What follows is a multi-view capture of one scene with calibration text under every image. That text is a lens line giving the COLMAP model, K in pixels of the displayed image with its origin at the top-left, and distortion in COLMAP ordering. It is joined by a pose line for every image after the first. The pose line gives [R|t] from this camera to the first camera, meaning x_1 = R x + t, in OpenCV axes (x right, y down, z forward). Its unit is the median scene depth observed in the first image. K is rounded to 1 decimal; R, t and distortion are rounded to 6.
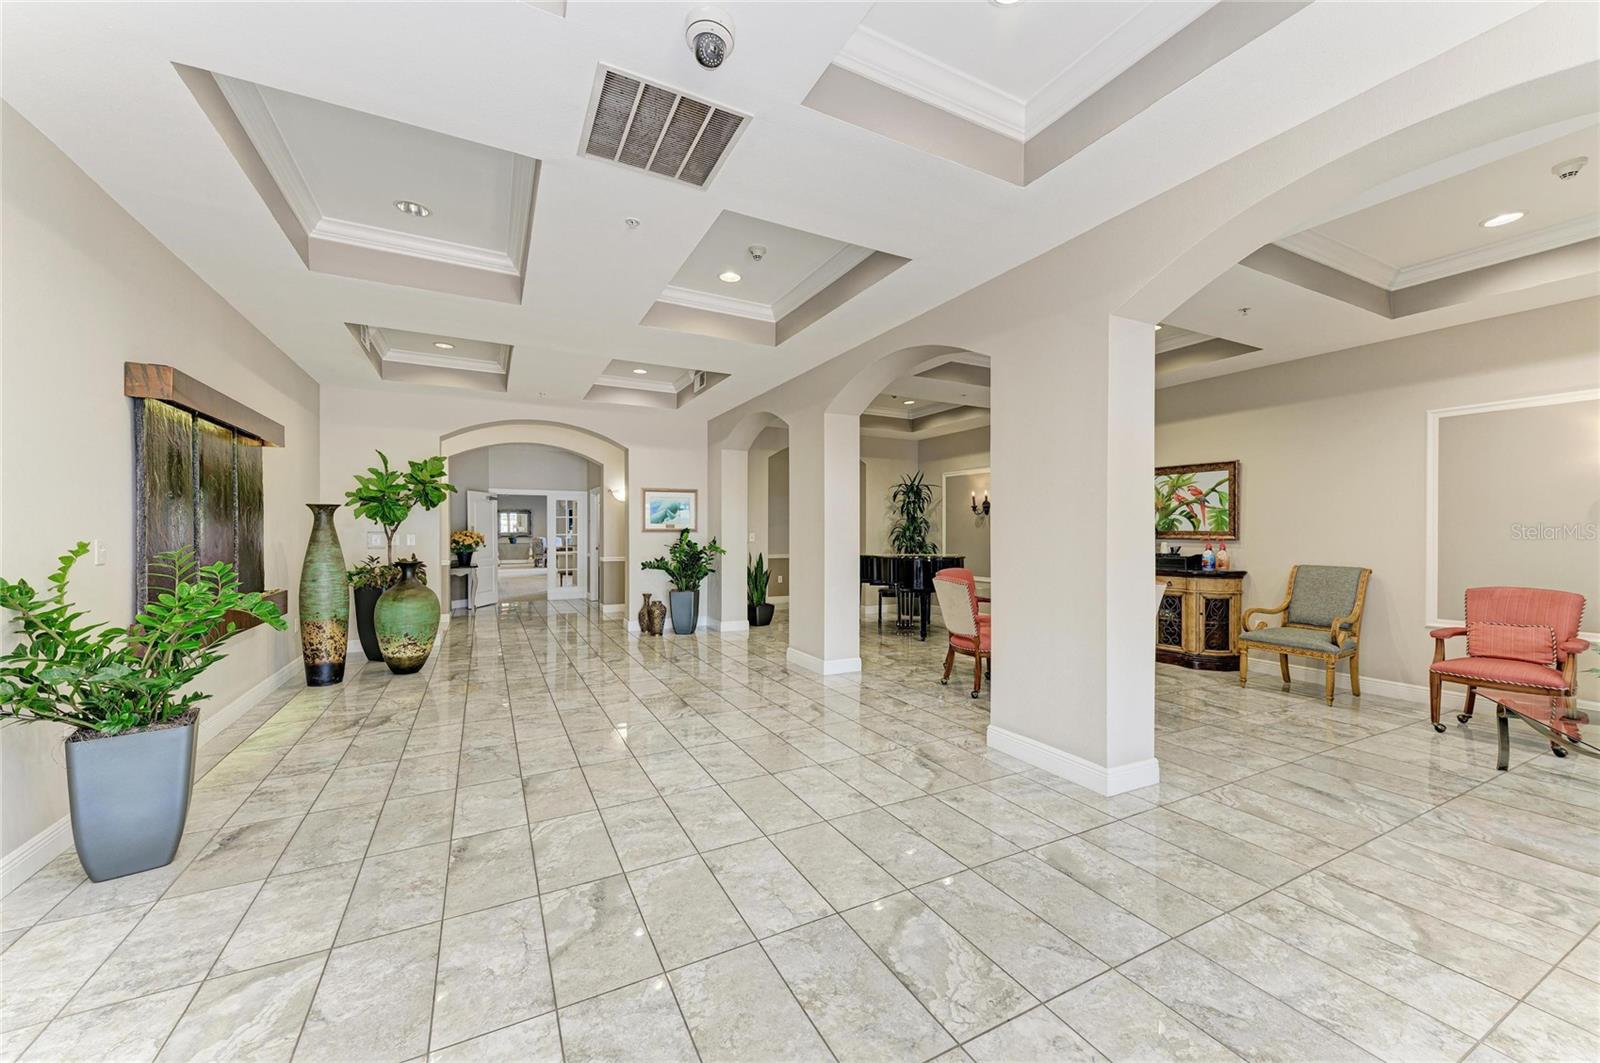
lens RADIAL K [[623.2, 0, 790.0], [0, 623.2, 532.3], [0, 0, 1]] dist [0.018825, -0.004721]
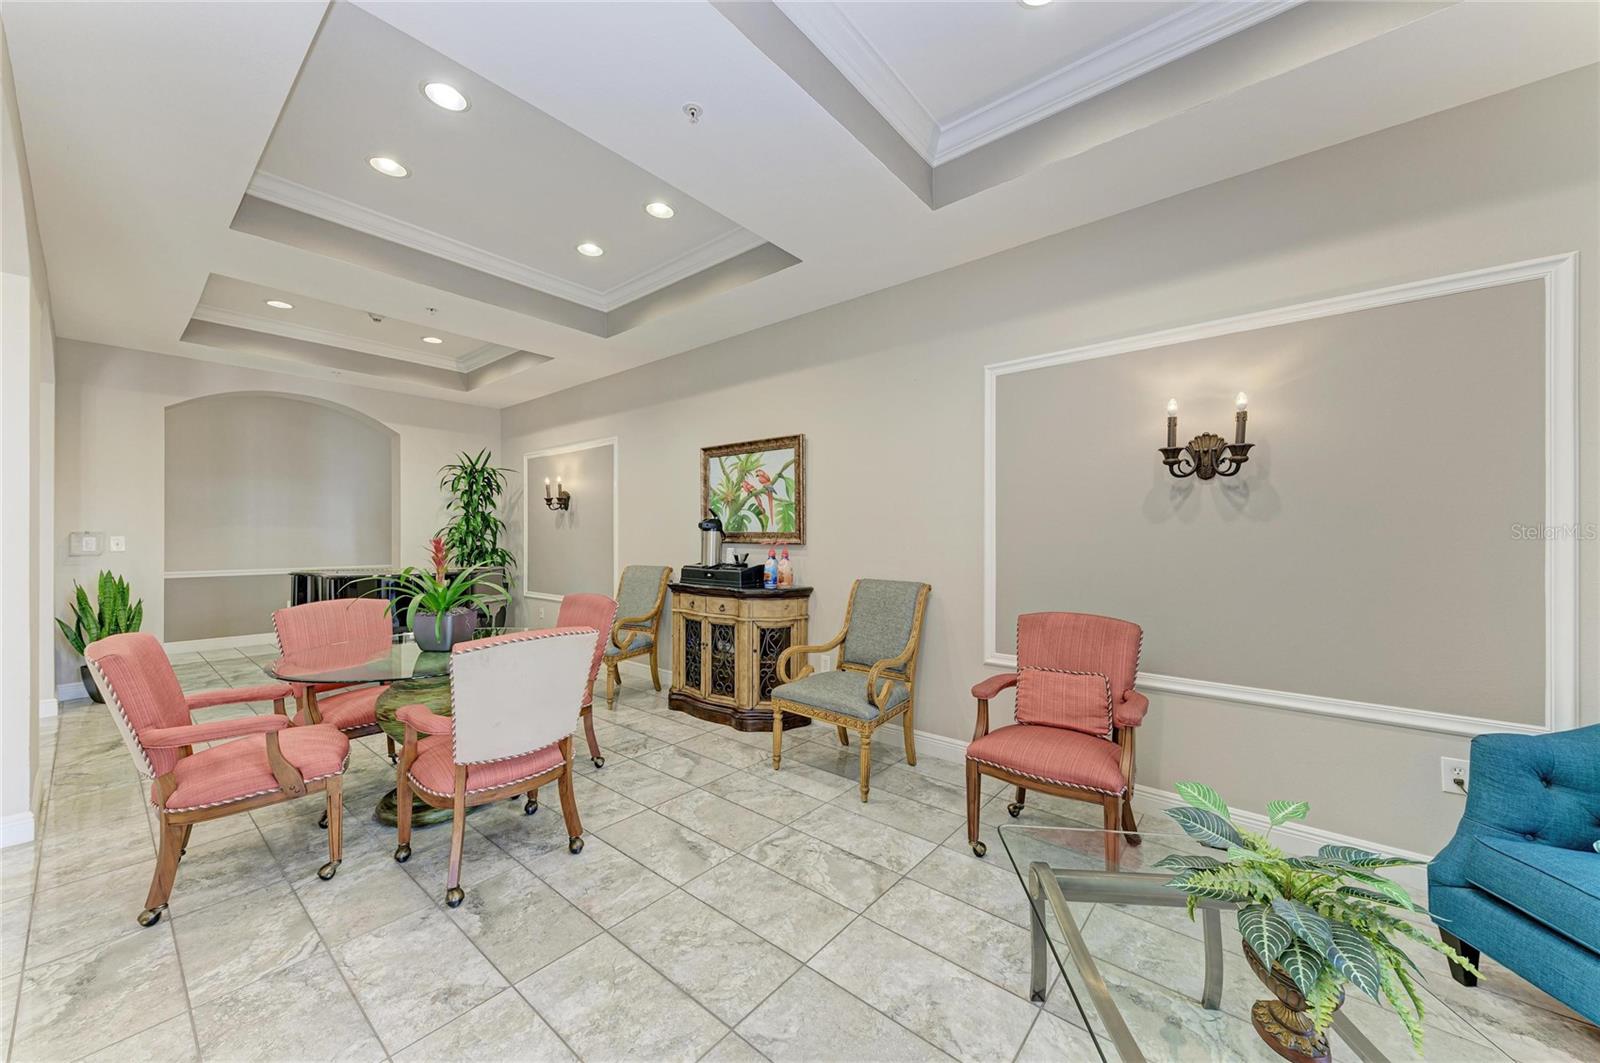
lens RADIAL K [[582.7, 0, 814.3], [0, 582.7, 535.5], [0, 0, 1]] dist [0.018105, -0.000038]
pose [[0.918258, 0.000630, 0.395982, 0.453641], [-0.000564, 1.000000, -0.000282, 0.001940], [-0.395982, 0.000035, 0.918258, 0.373965]]
